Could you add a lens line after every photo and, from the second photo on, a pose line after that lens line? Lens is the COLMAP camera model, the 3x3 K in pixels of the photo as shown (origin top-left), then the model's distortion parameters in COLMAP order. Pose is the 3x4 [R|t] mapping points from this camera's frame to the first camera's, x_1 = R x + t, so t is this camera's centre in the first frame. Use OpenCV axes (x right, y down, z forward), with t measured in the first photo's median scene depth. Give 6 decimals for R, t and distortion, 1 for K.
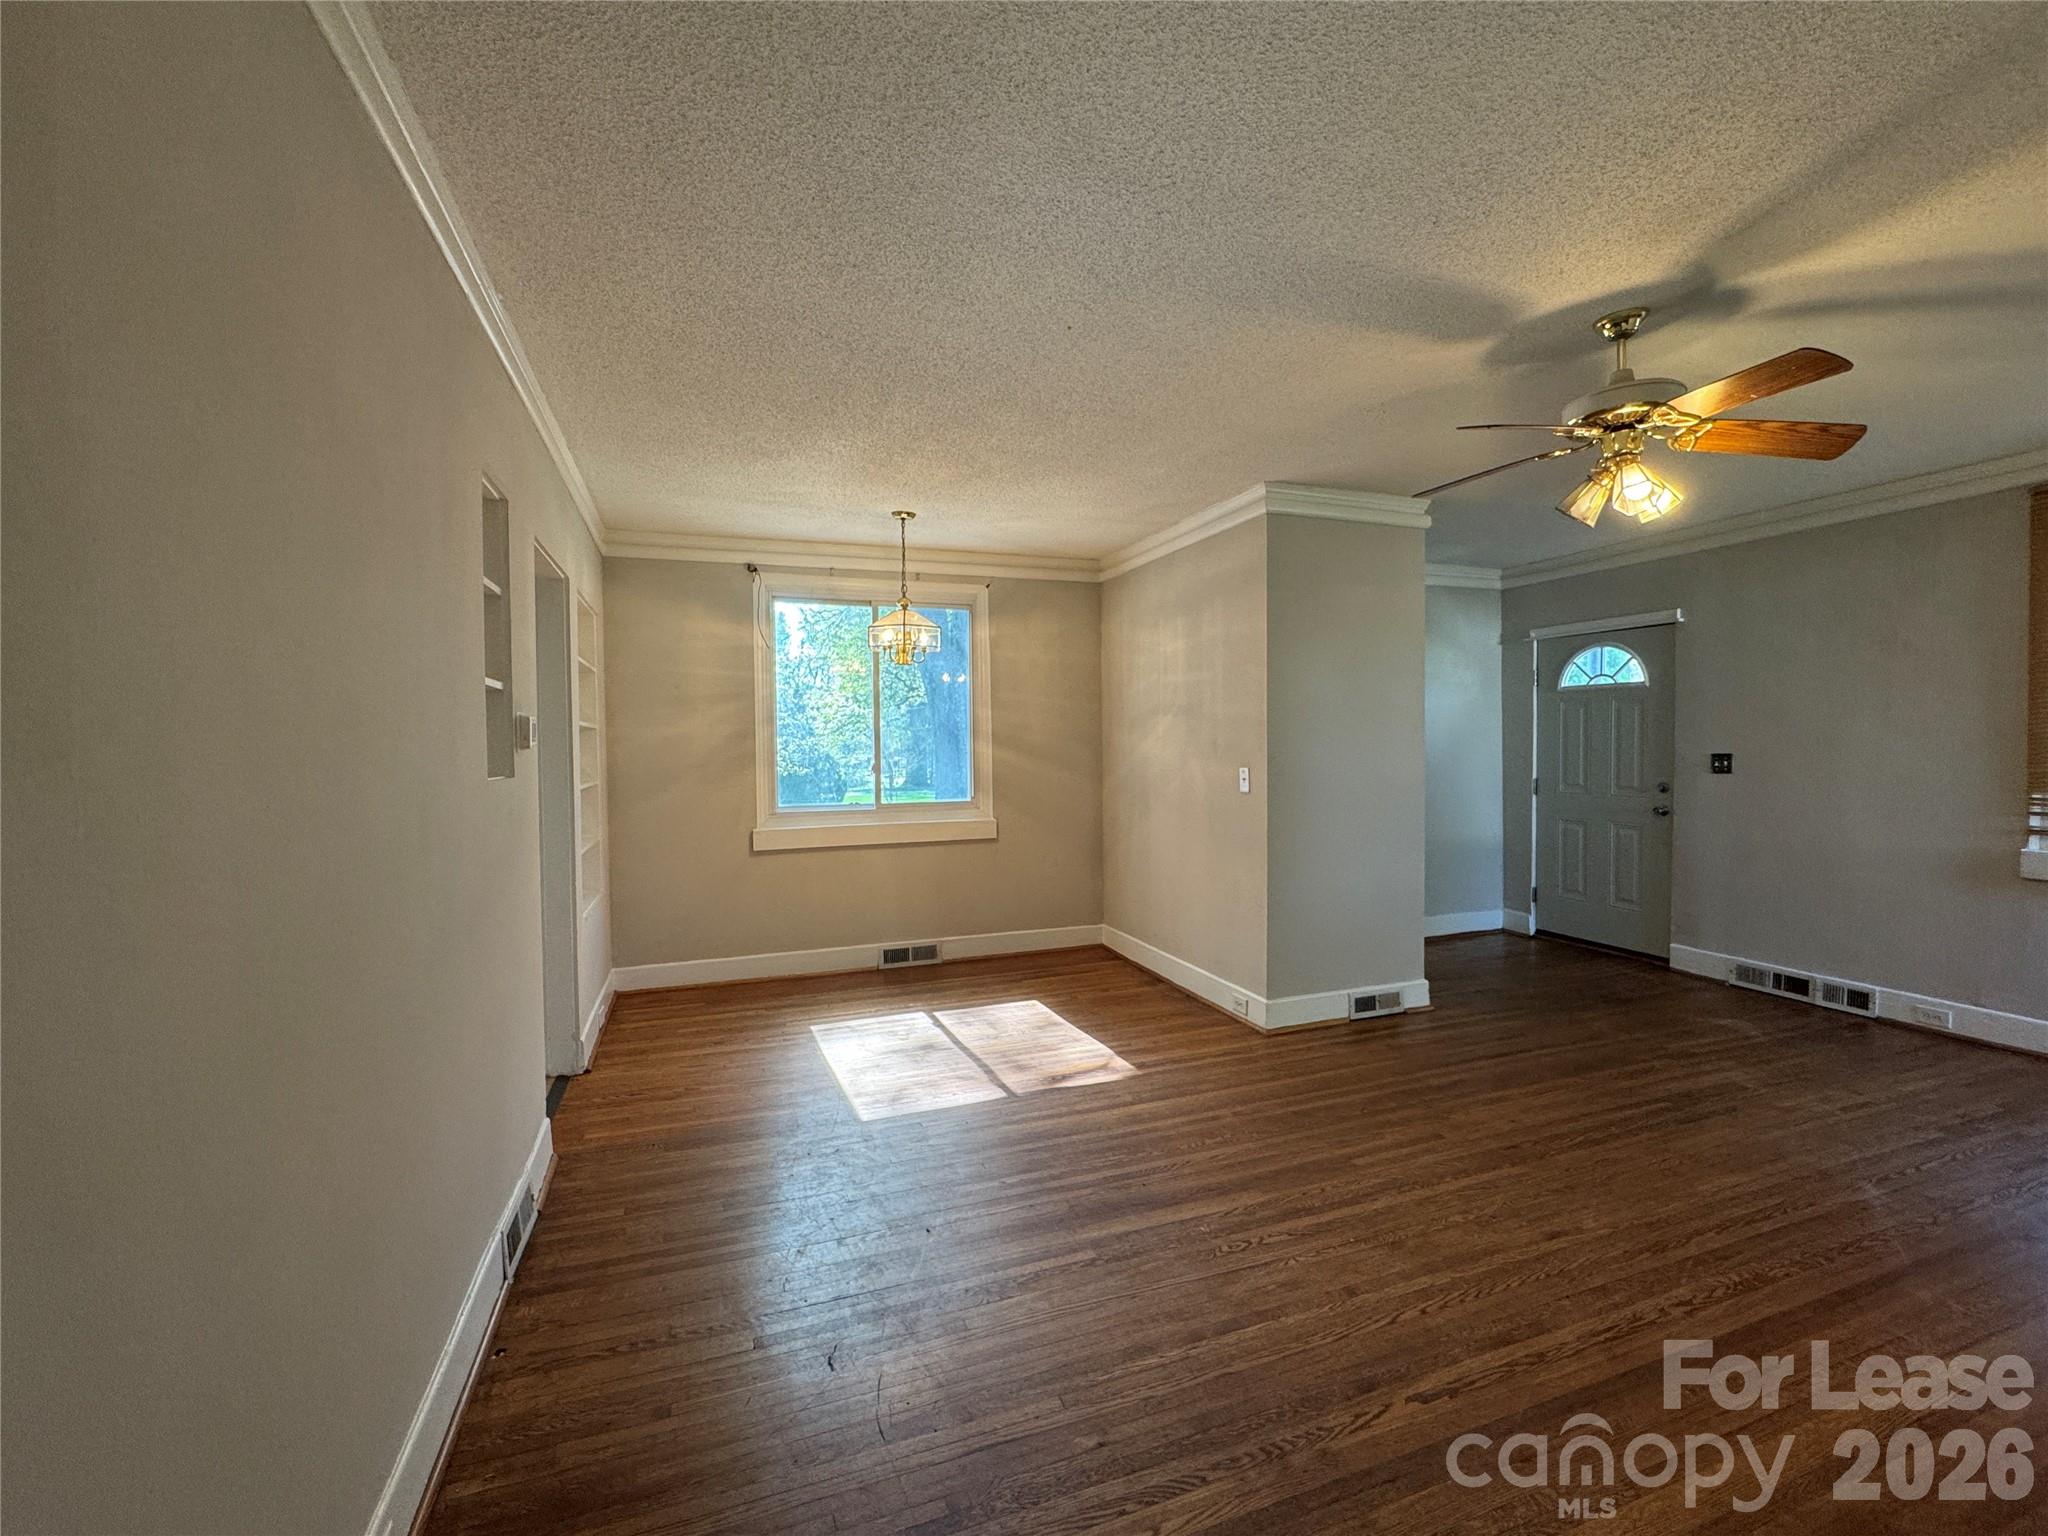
lens RADIAL K [[859.8, 0, 1023.8], [0, 859.8, 766.4], [0, 0, 1]] dist [-0.002147, 0.000302]
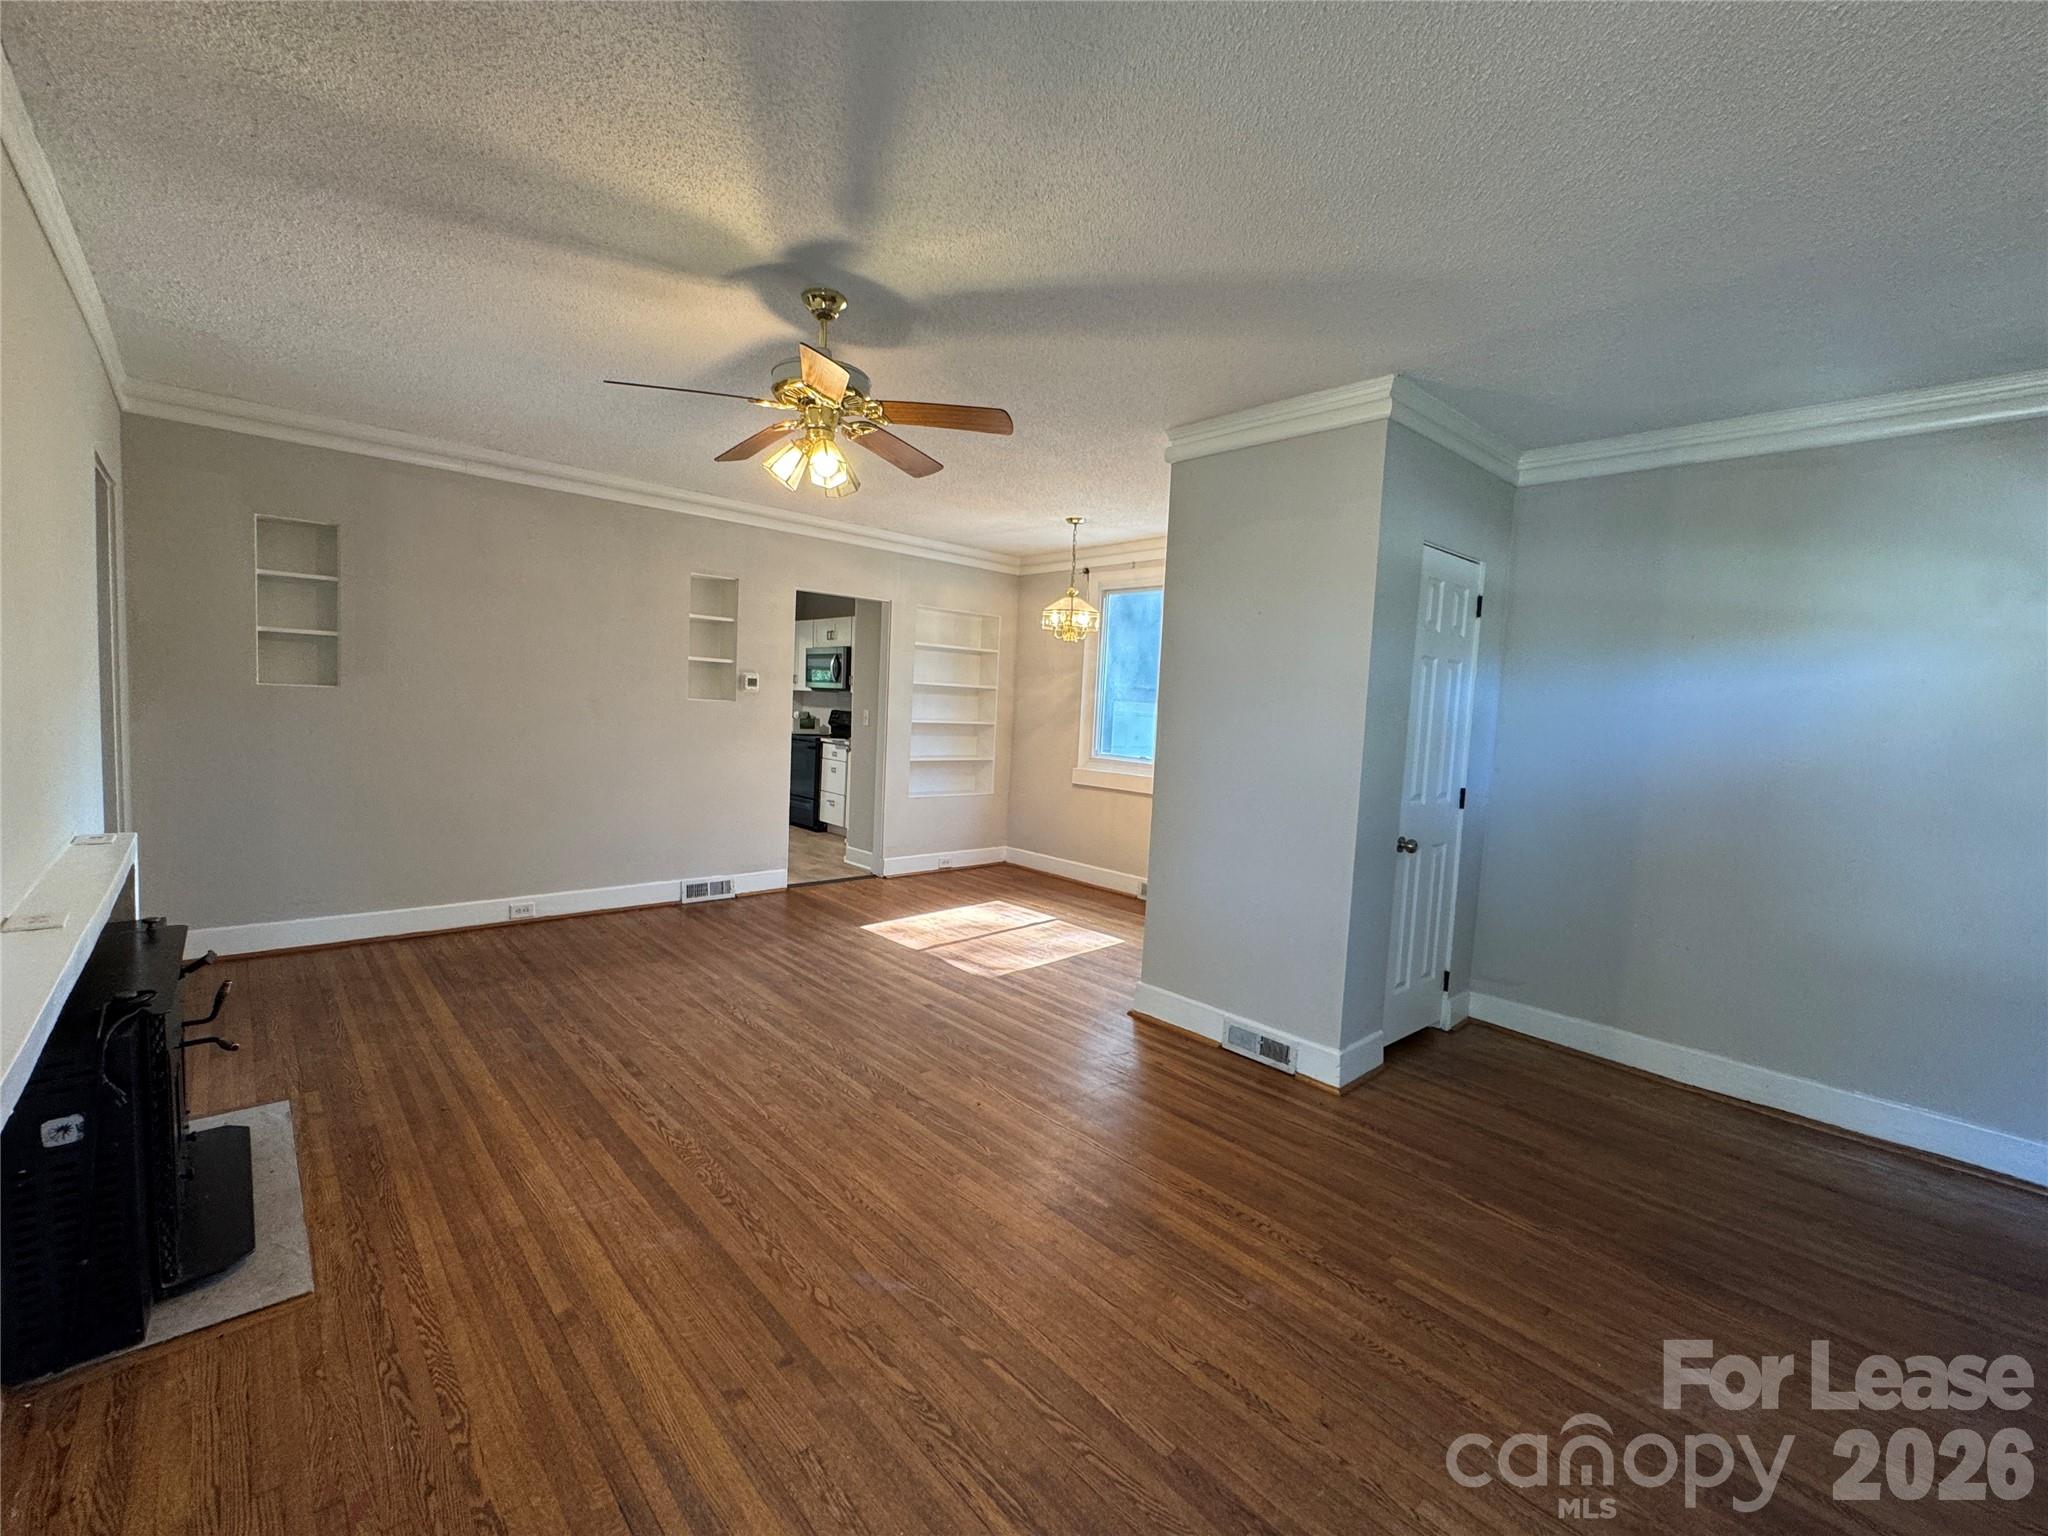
lens RADIAL K [[859.8, 0, 1025.7], [0, 859.8, 765.4], [0, 0, 1]] dist [-0.002147, 0.000302]
pose [[0.383512, 0.097403, -0.918385, 1.162200], [-0.080028, 0.994187, 0.072024, -0.026881], [0.920062, 0.045874, 0.389077, 0.536174]]
